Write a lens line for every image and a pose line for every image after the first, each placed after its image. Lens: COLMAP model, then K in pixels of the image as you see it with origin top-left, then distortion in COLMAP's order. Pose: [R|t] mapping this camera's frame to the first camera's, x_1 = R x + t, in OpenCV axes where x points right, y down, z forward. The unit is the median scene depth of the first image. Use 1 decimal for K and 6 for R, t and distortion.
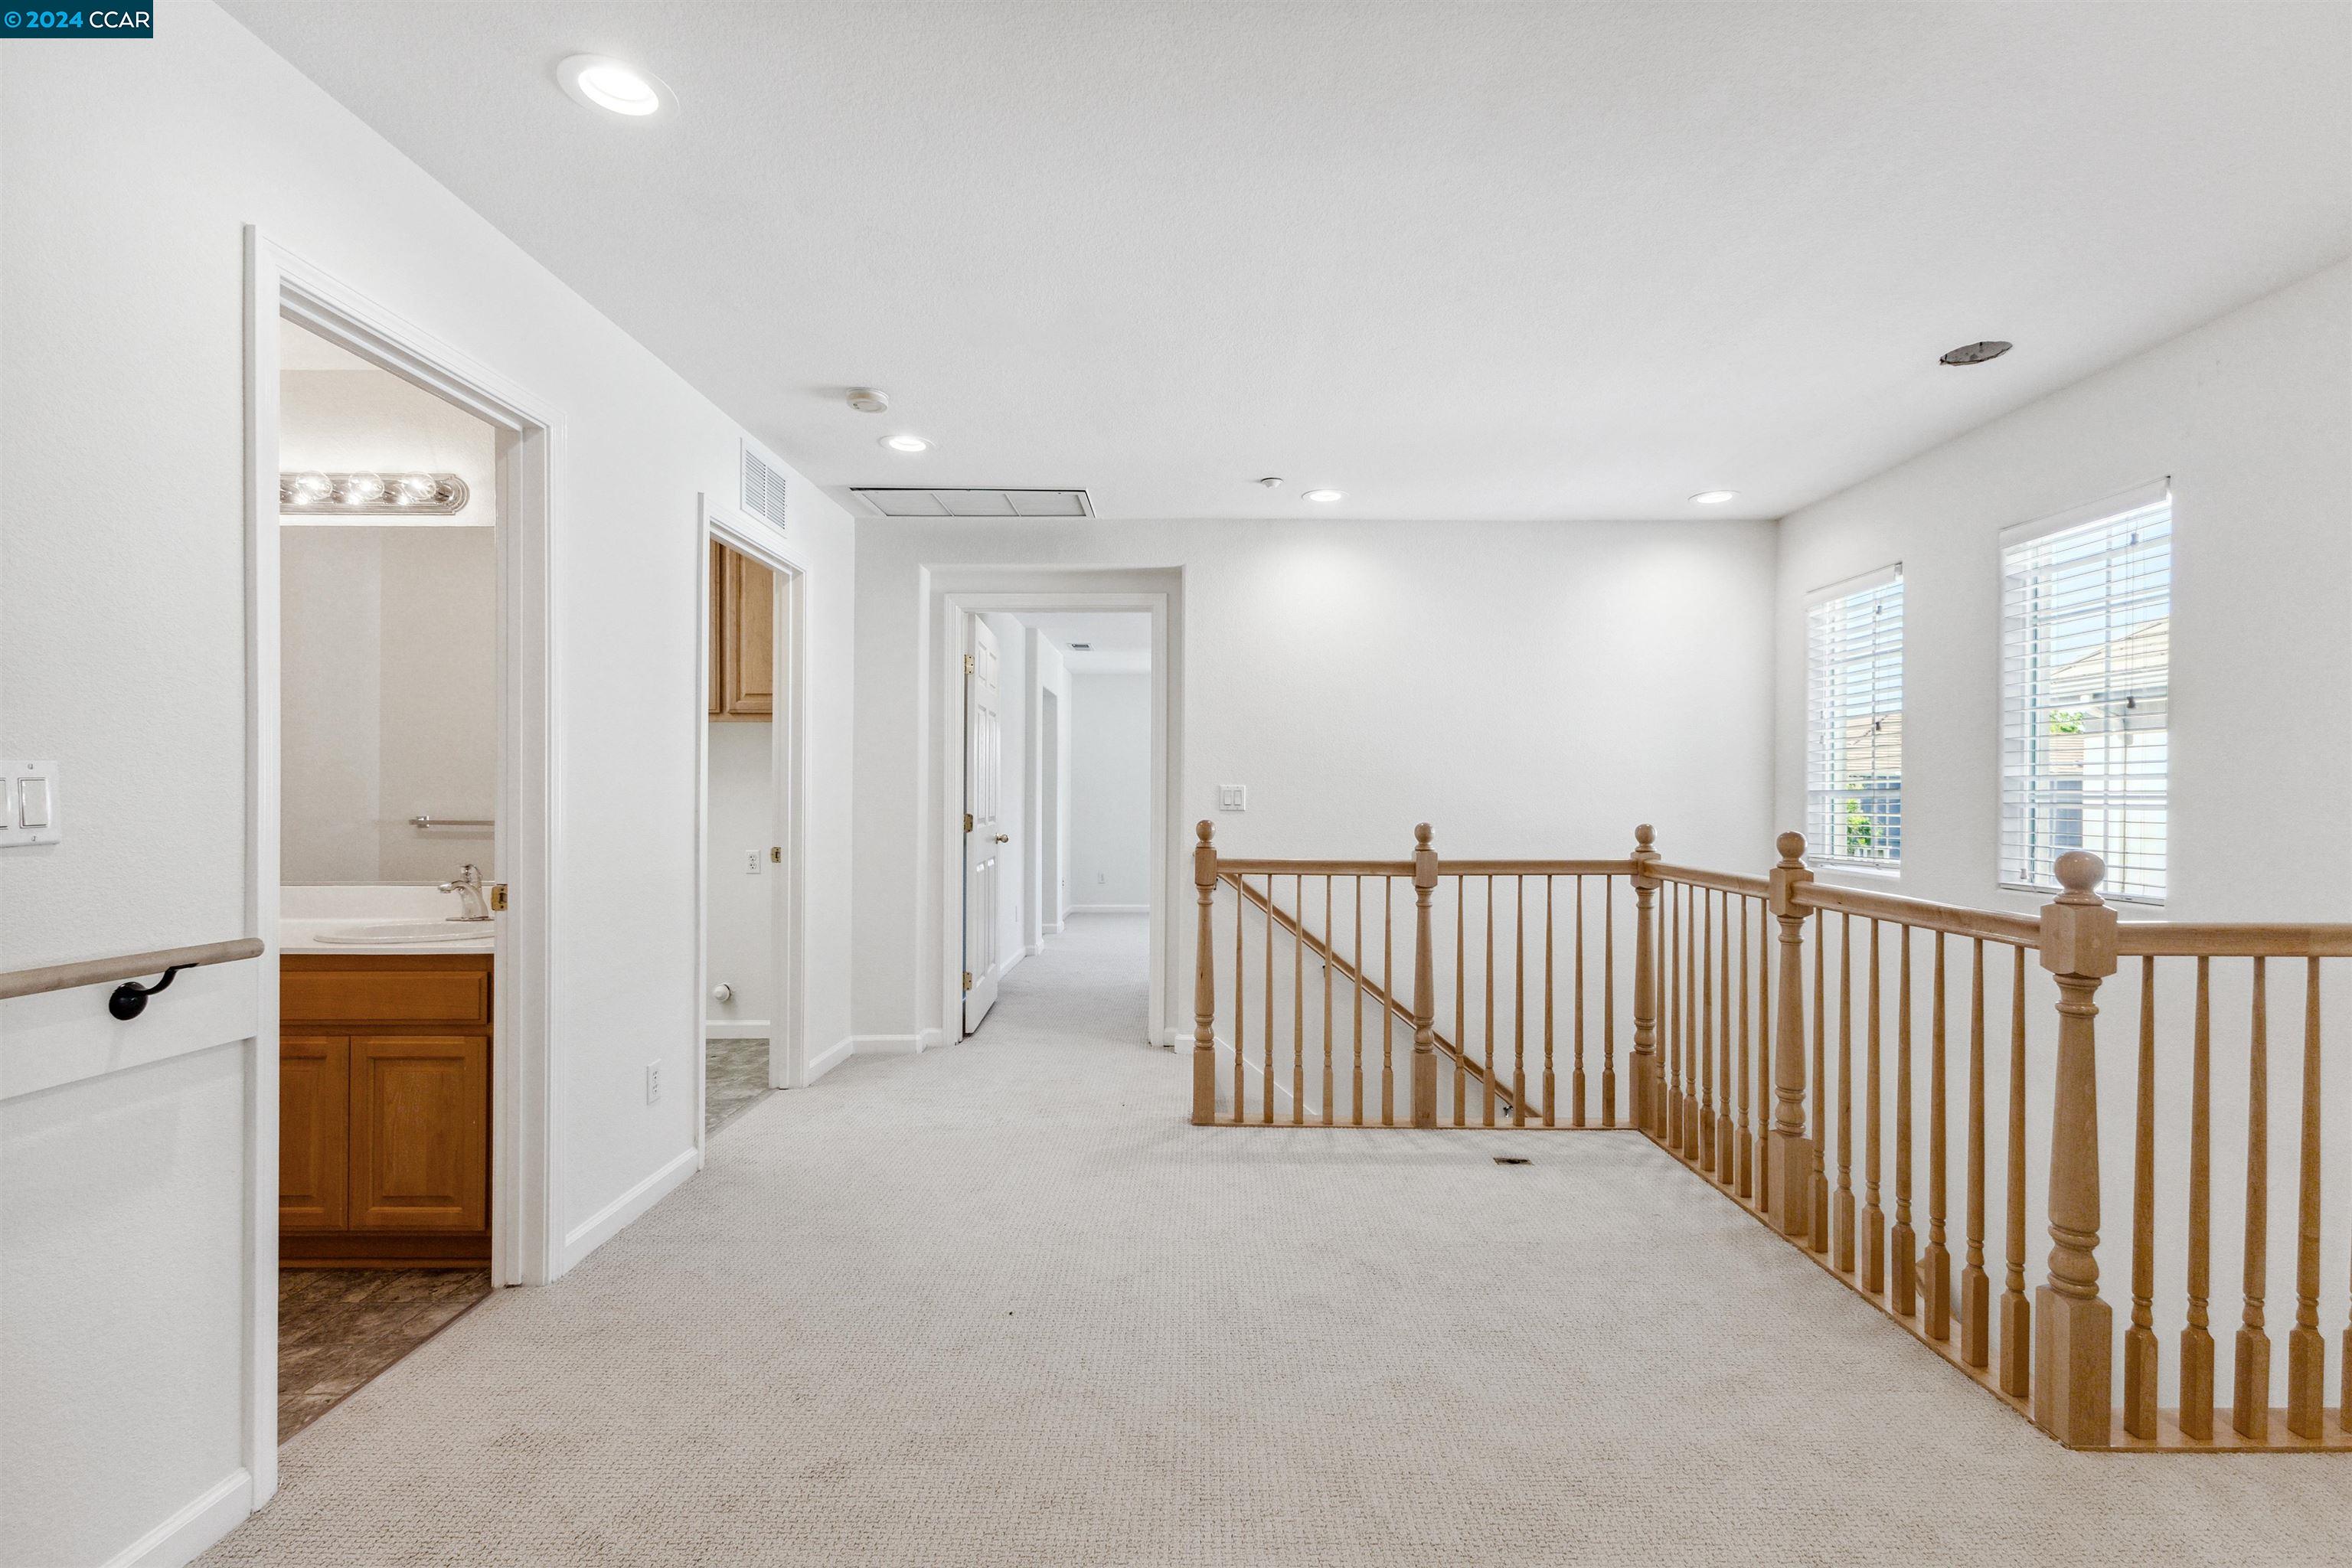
lens RADIAL K [[1032.7, 0, 1176.0], [0, 1032.7, 784.0], [0, 0, 1]] dist [0.001684, 0.000589]
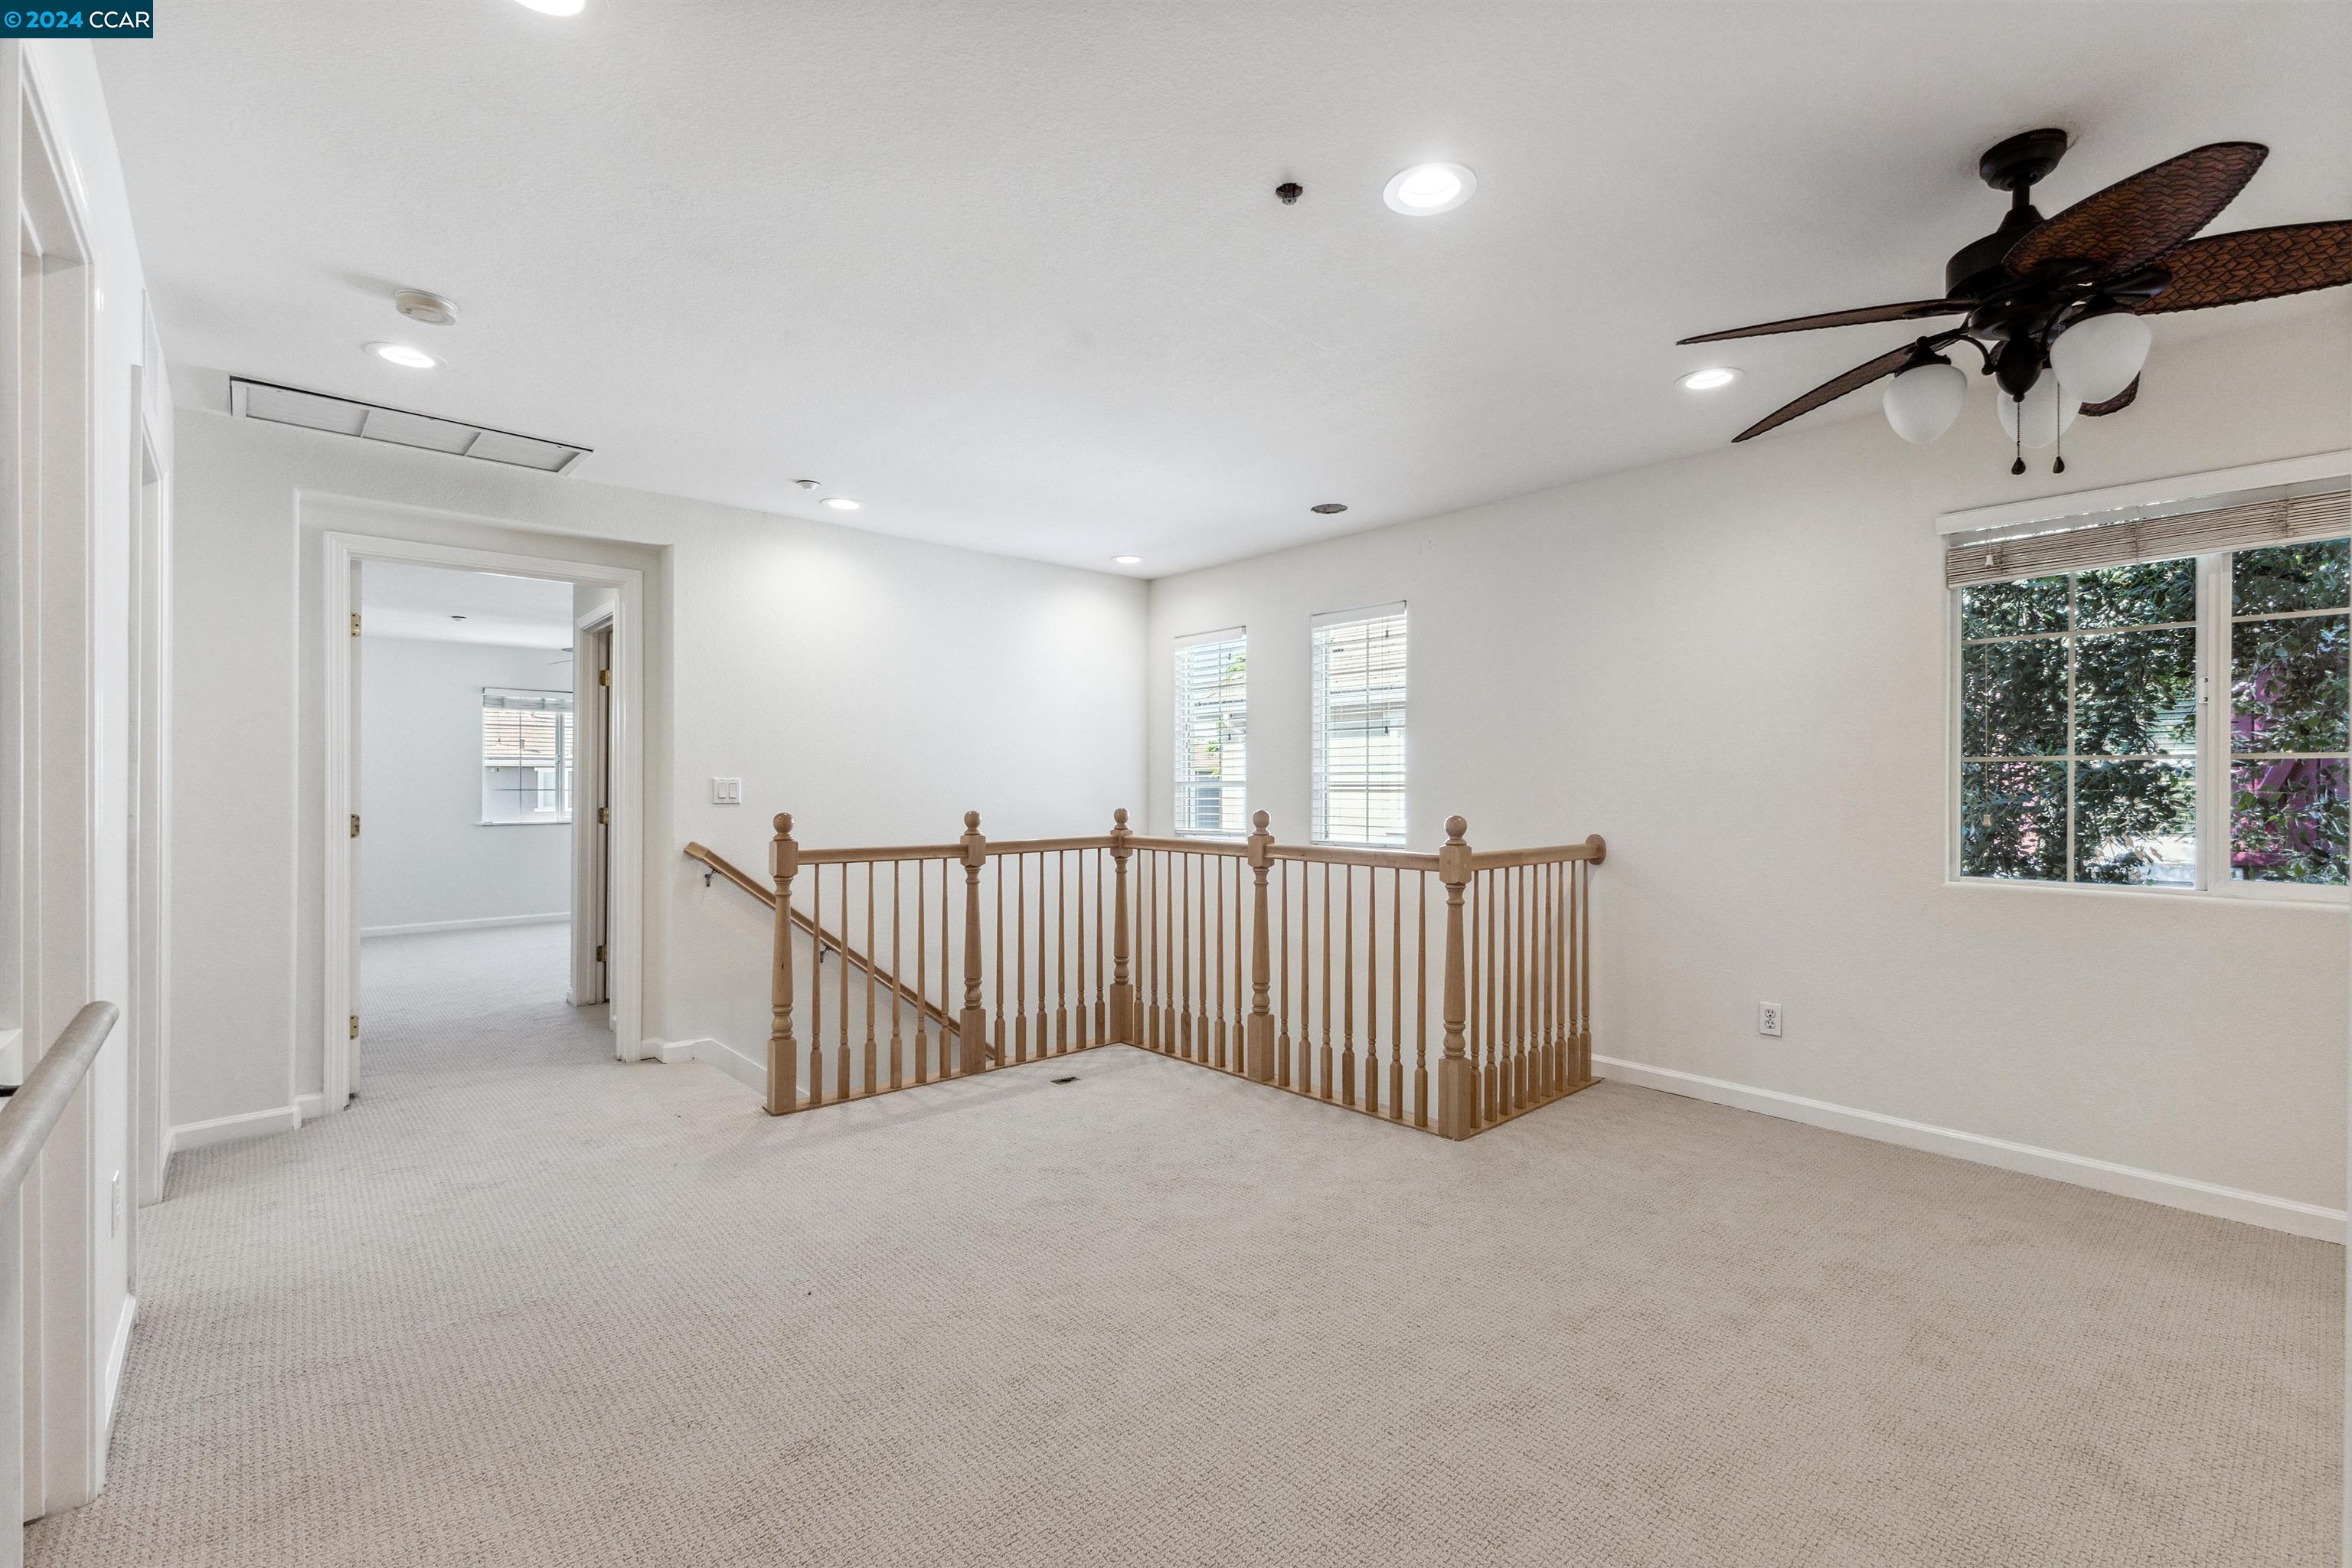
lens RADIAL K [[1020.3, 0, 1177.4], [0, 1020.3, 767.5], [0, 0, 1]] dist [0.006918, 0.000164]
pose [[0.735515, 0.007151, 0.677471, -0.372177], [-0.002623, 0.999967, -0.007707, -0.002880], [-0.677503, 0.003892, 0.735509, 0.000705]]
